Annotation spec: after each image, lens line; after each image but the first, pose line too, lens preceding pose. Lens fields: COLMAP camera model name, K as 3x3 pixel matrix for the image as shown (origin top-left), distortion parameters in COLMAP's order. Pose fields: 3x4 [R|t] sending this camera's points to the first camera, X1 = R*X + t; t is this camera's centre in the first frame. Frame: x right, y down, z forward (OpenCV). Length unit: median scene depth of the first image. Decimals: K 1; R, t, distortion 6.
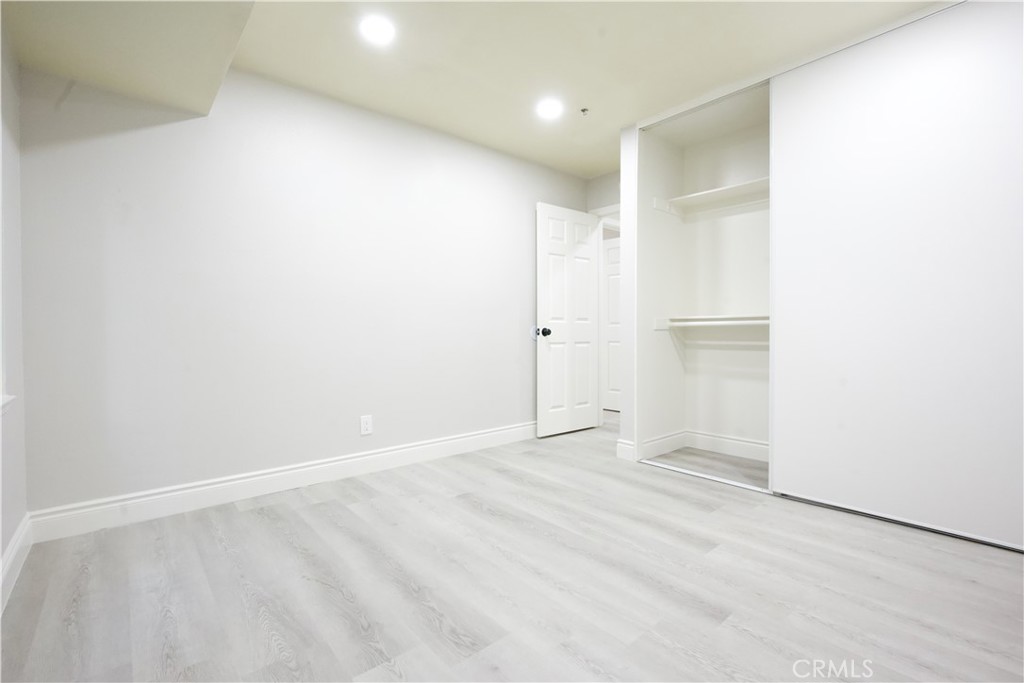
lens RADIAL K [[455.9, 0, 507.8], [0, 455.9, 339.5], [0, 0, 1]] dist [-0.014870, 0.006272]
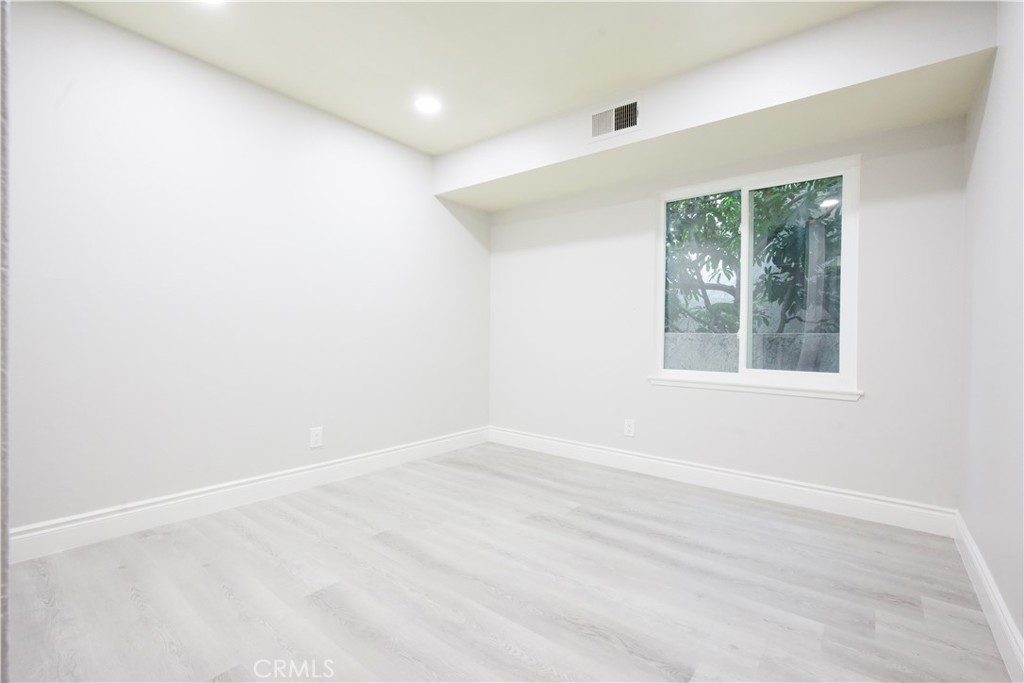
lens RADIAL K [[455.9, 0, 507.8], [0, 455.9, 339.5], [0, 0, 1]] dist [-0.014870, 0.006272]
pose [[-0.983918, -0.008076, -0.178438, 0.252129], [-0.012522, 0.999638, 0.023805, -0.056936], [0.178181, 0.025656, -0.983663, 1.924357]]
